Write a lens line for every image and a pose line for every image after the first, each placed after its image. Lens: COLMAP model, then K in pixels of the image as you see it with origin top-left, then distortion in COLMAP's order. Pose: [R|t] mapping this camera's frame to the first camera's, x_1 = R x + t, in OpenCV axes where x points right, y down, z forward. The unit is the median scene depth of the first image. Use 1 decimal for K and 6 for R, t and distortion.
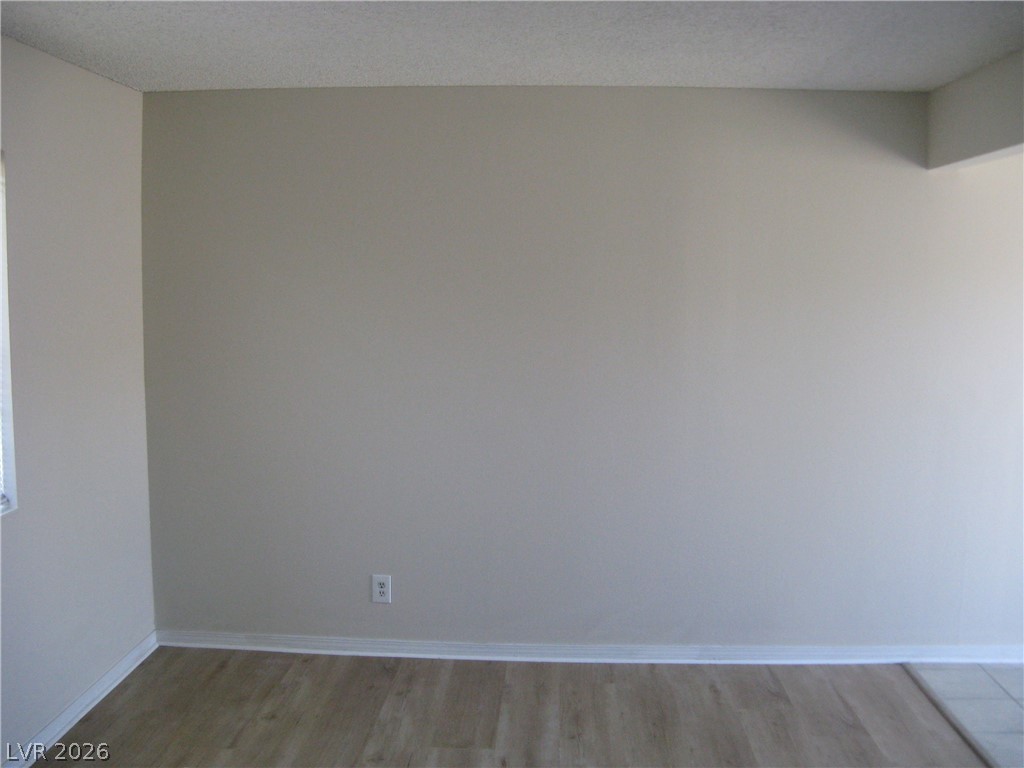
lens RADIAL K [[1036.6, 0, 520.3], [0, 1036.6, 366.6], [0, 0, 1]] dist [-0.200292, 0.203266]
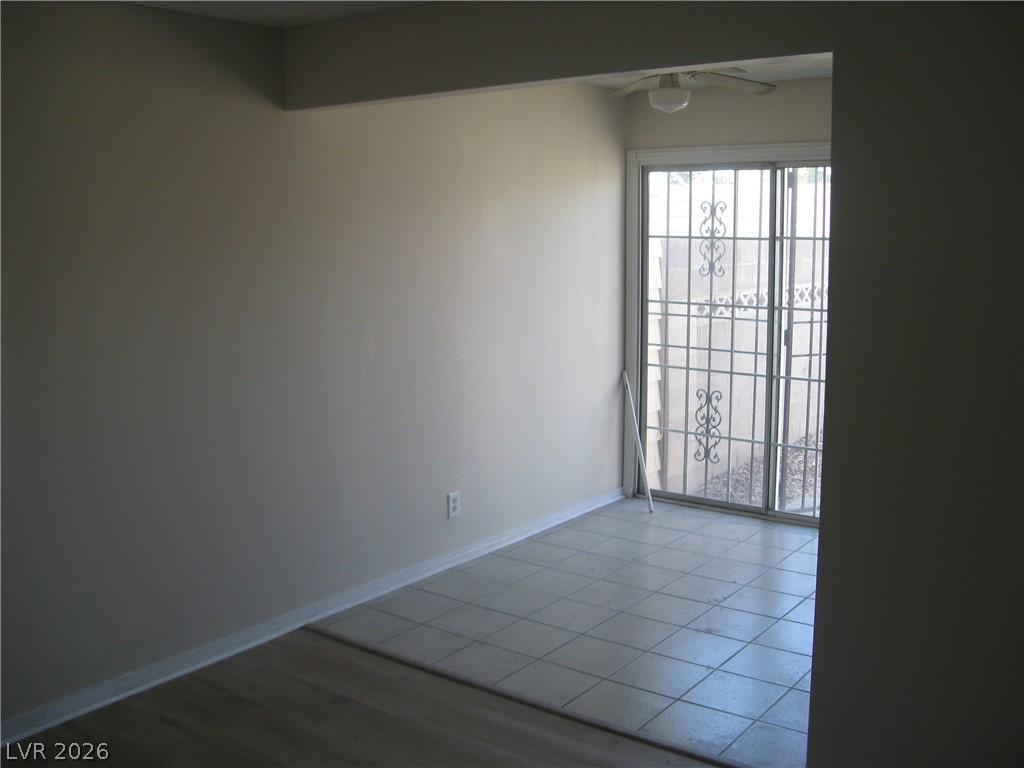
lens RADIAL K [[1036.6, 0, 520.3], [0, 1036.6, 366.6], [0, 0, 1]] dist [-0.200292, 0.203266]
pose [[0.555118, -0.124175, 0.822451, -0.280417], [0.082580, 0.992136, 0.094056, -0.027789], [-0.827662, 0.015706, 0.561007, 0.271836]]
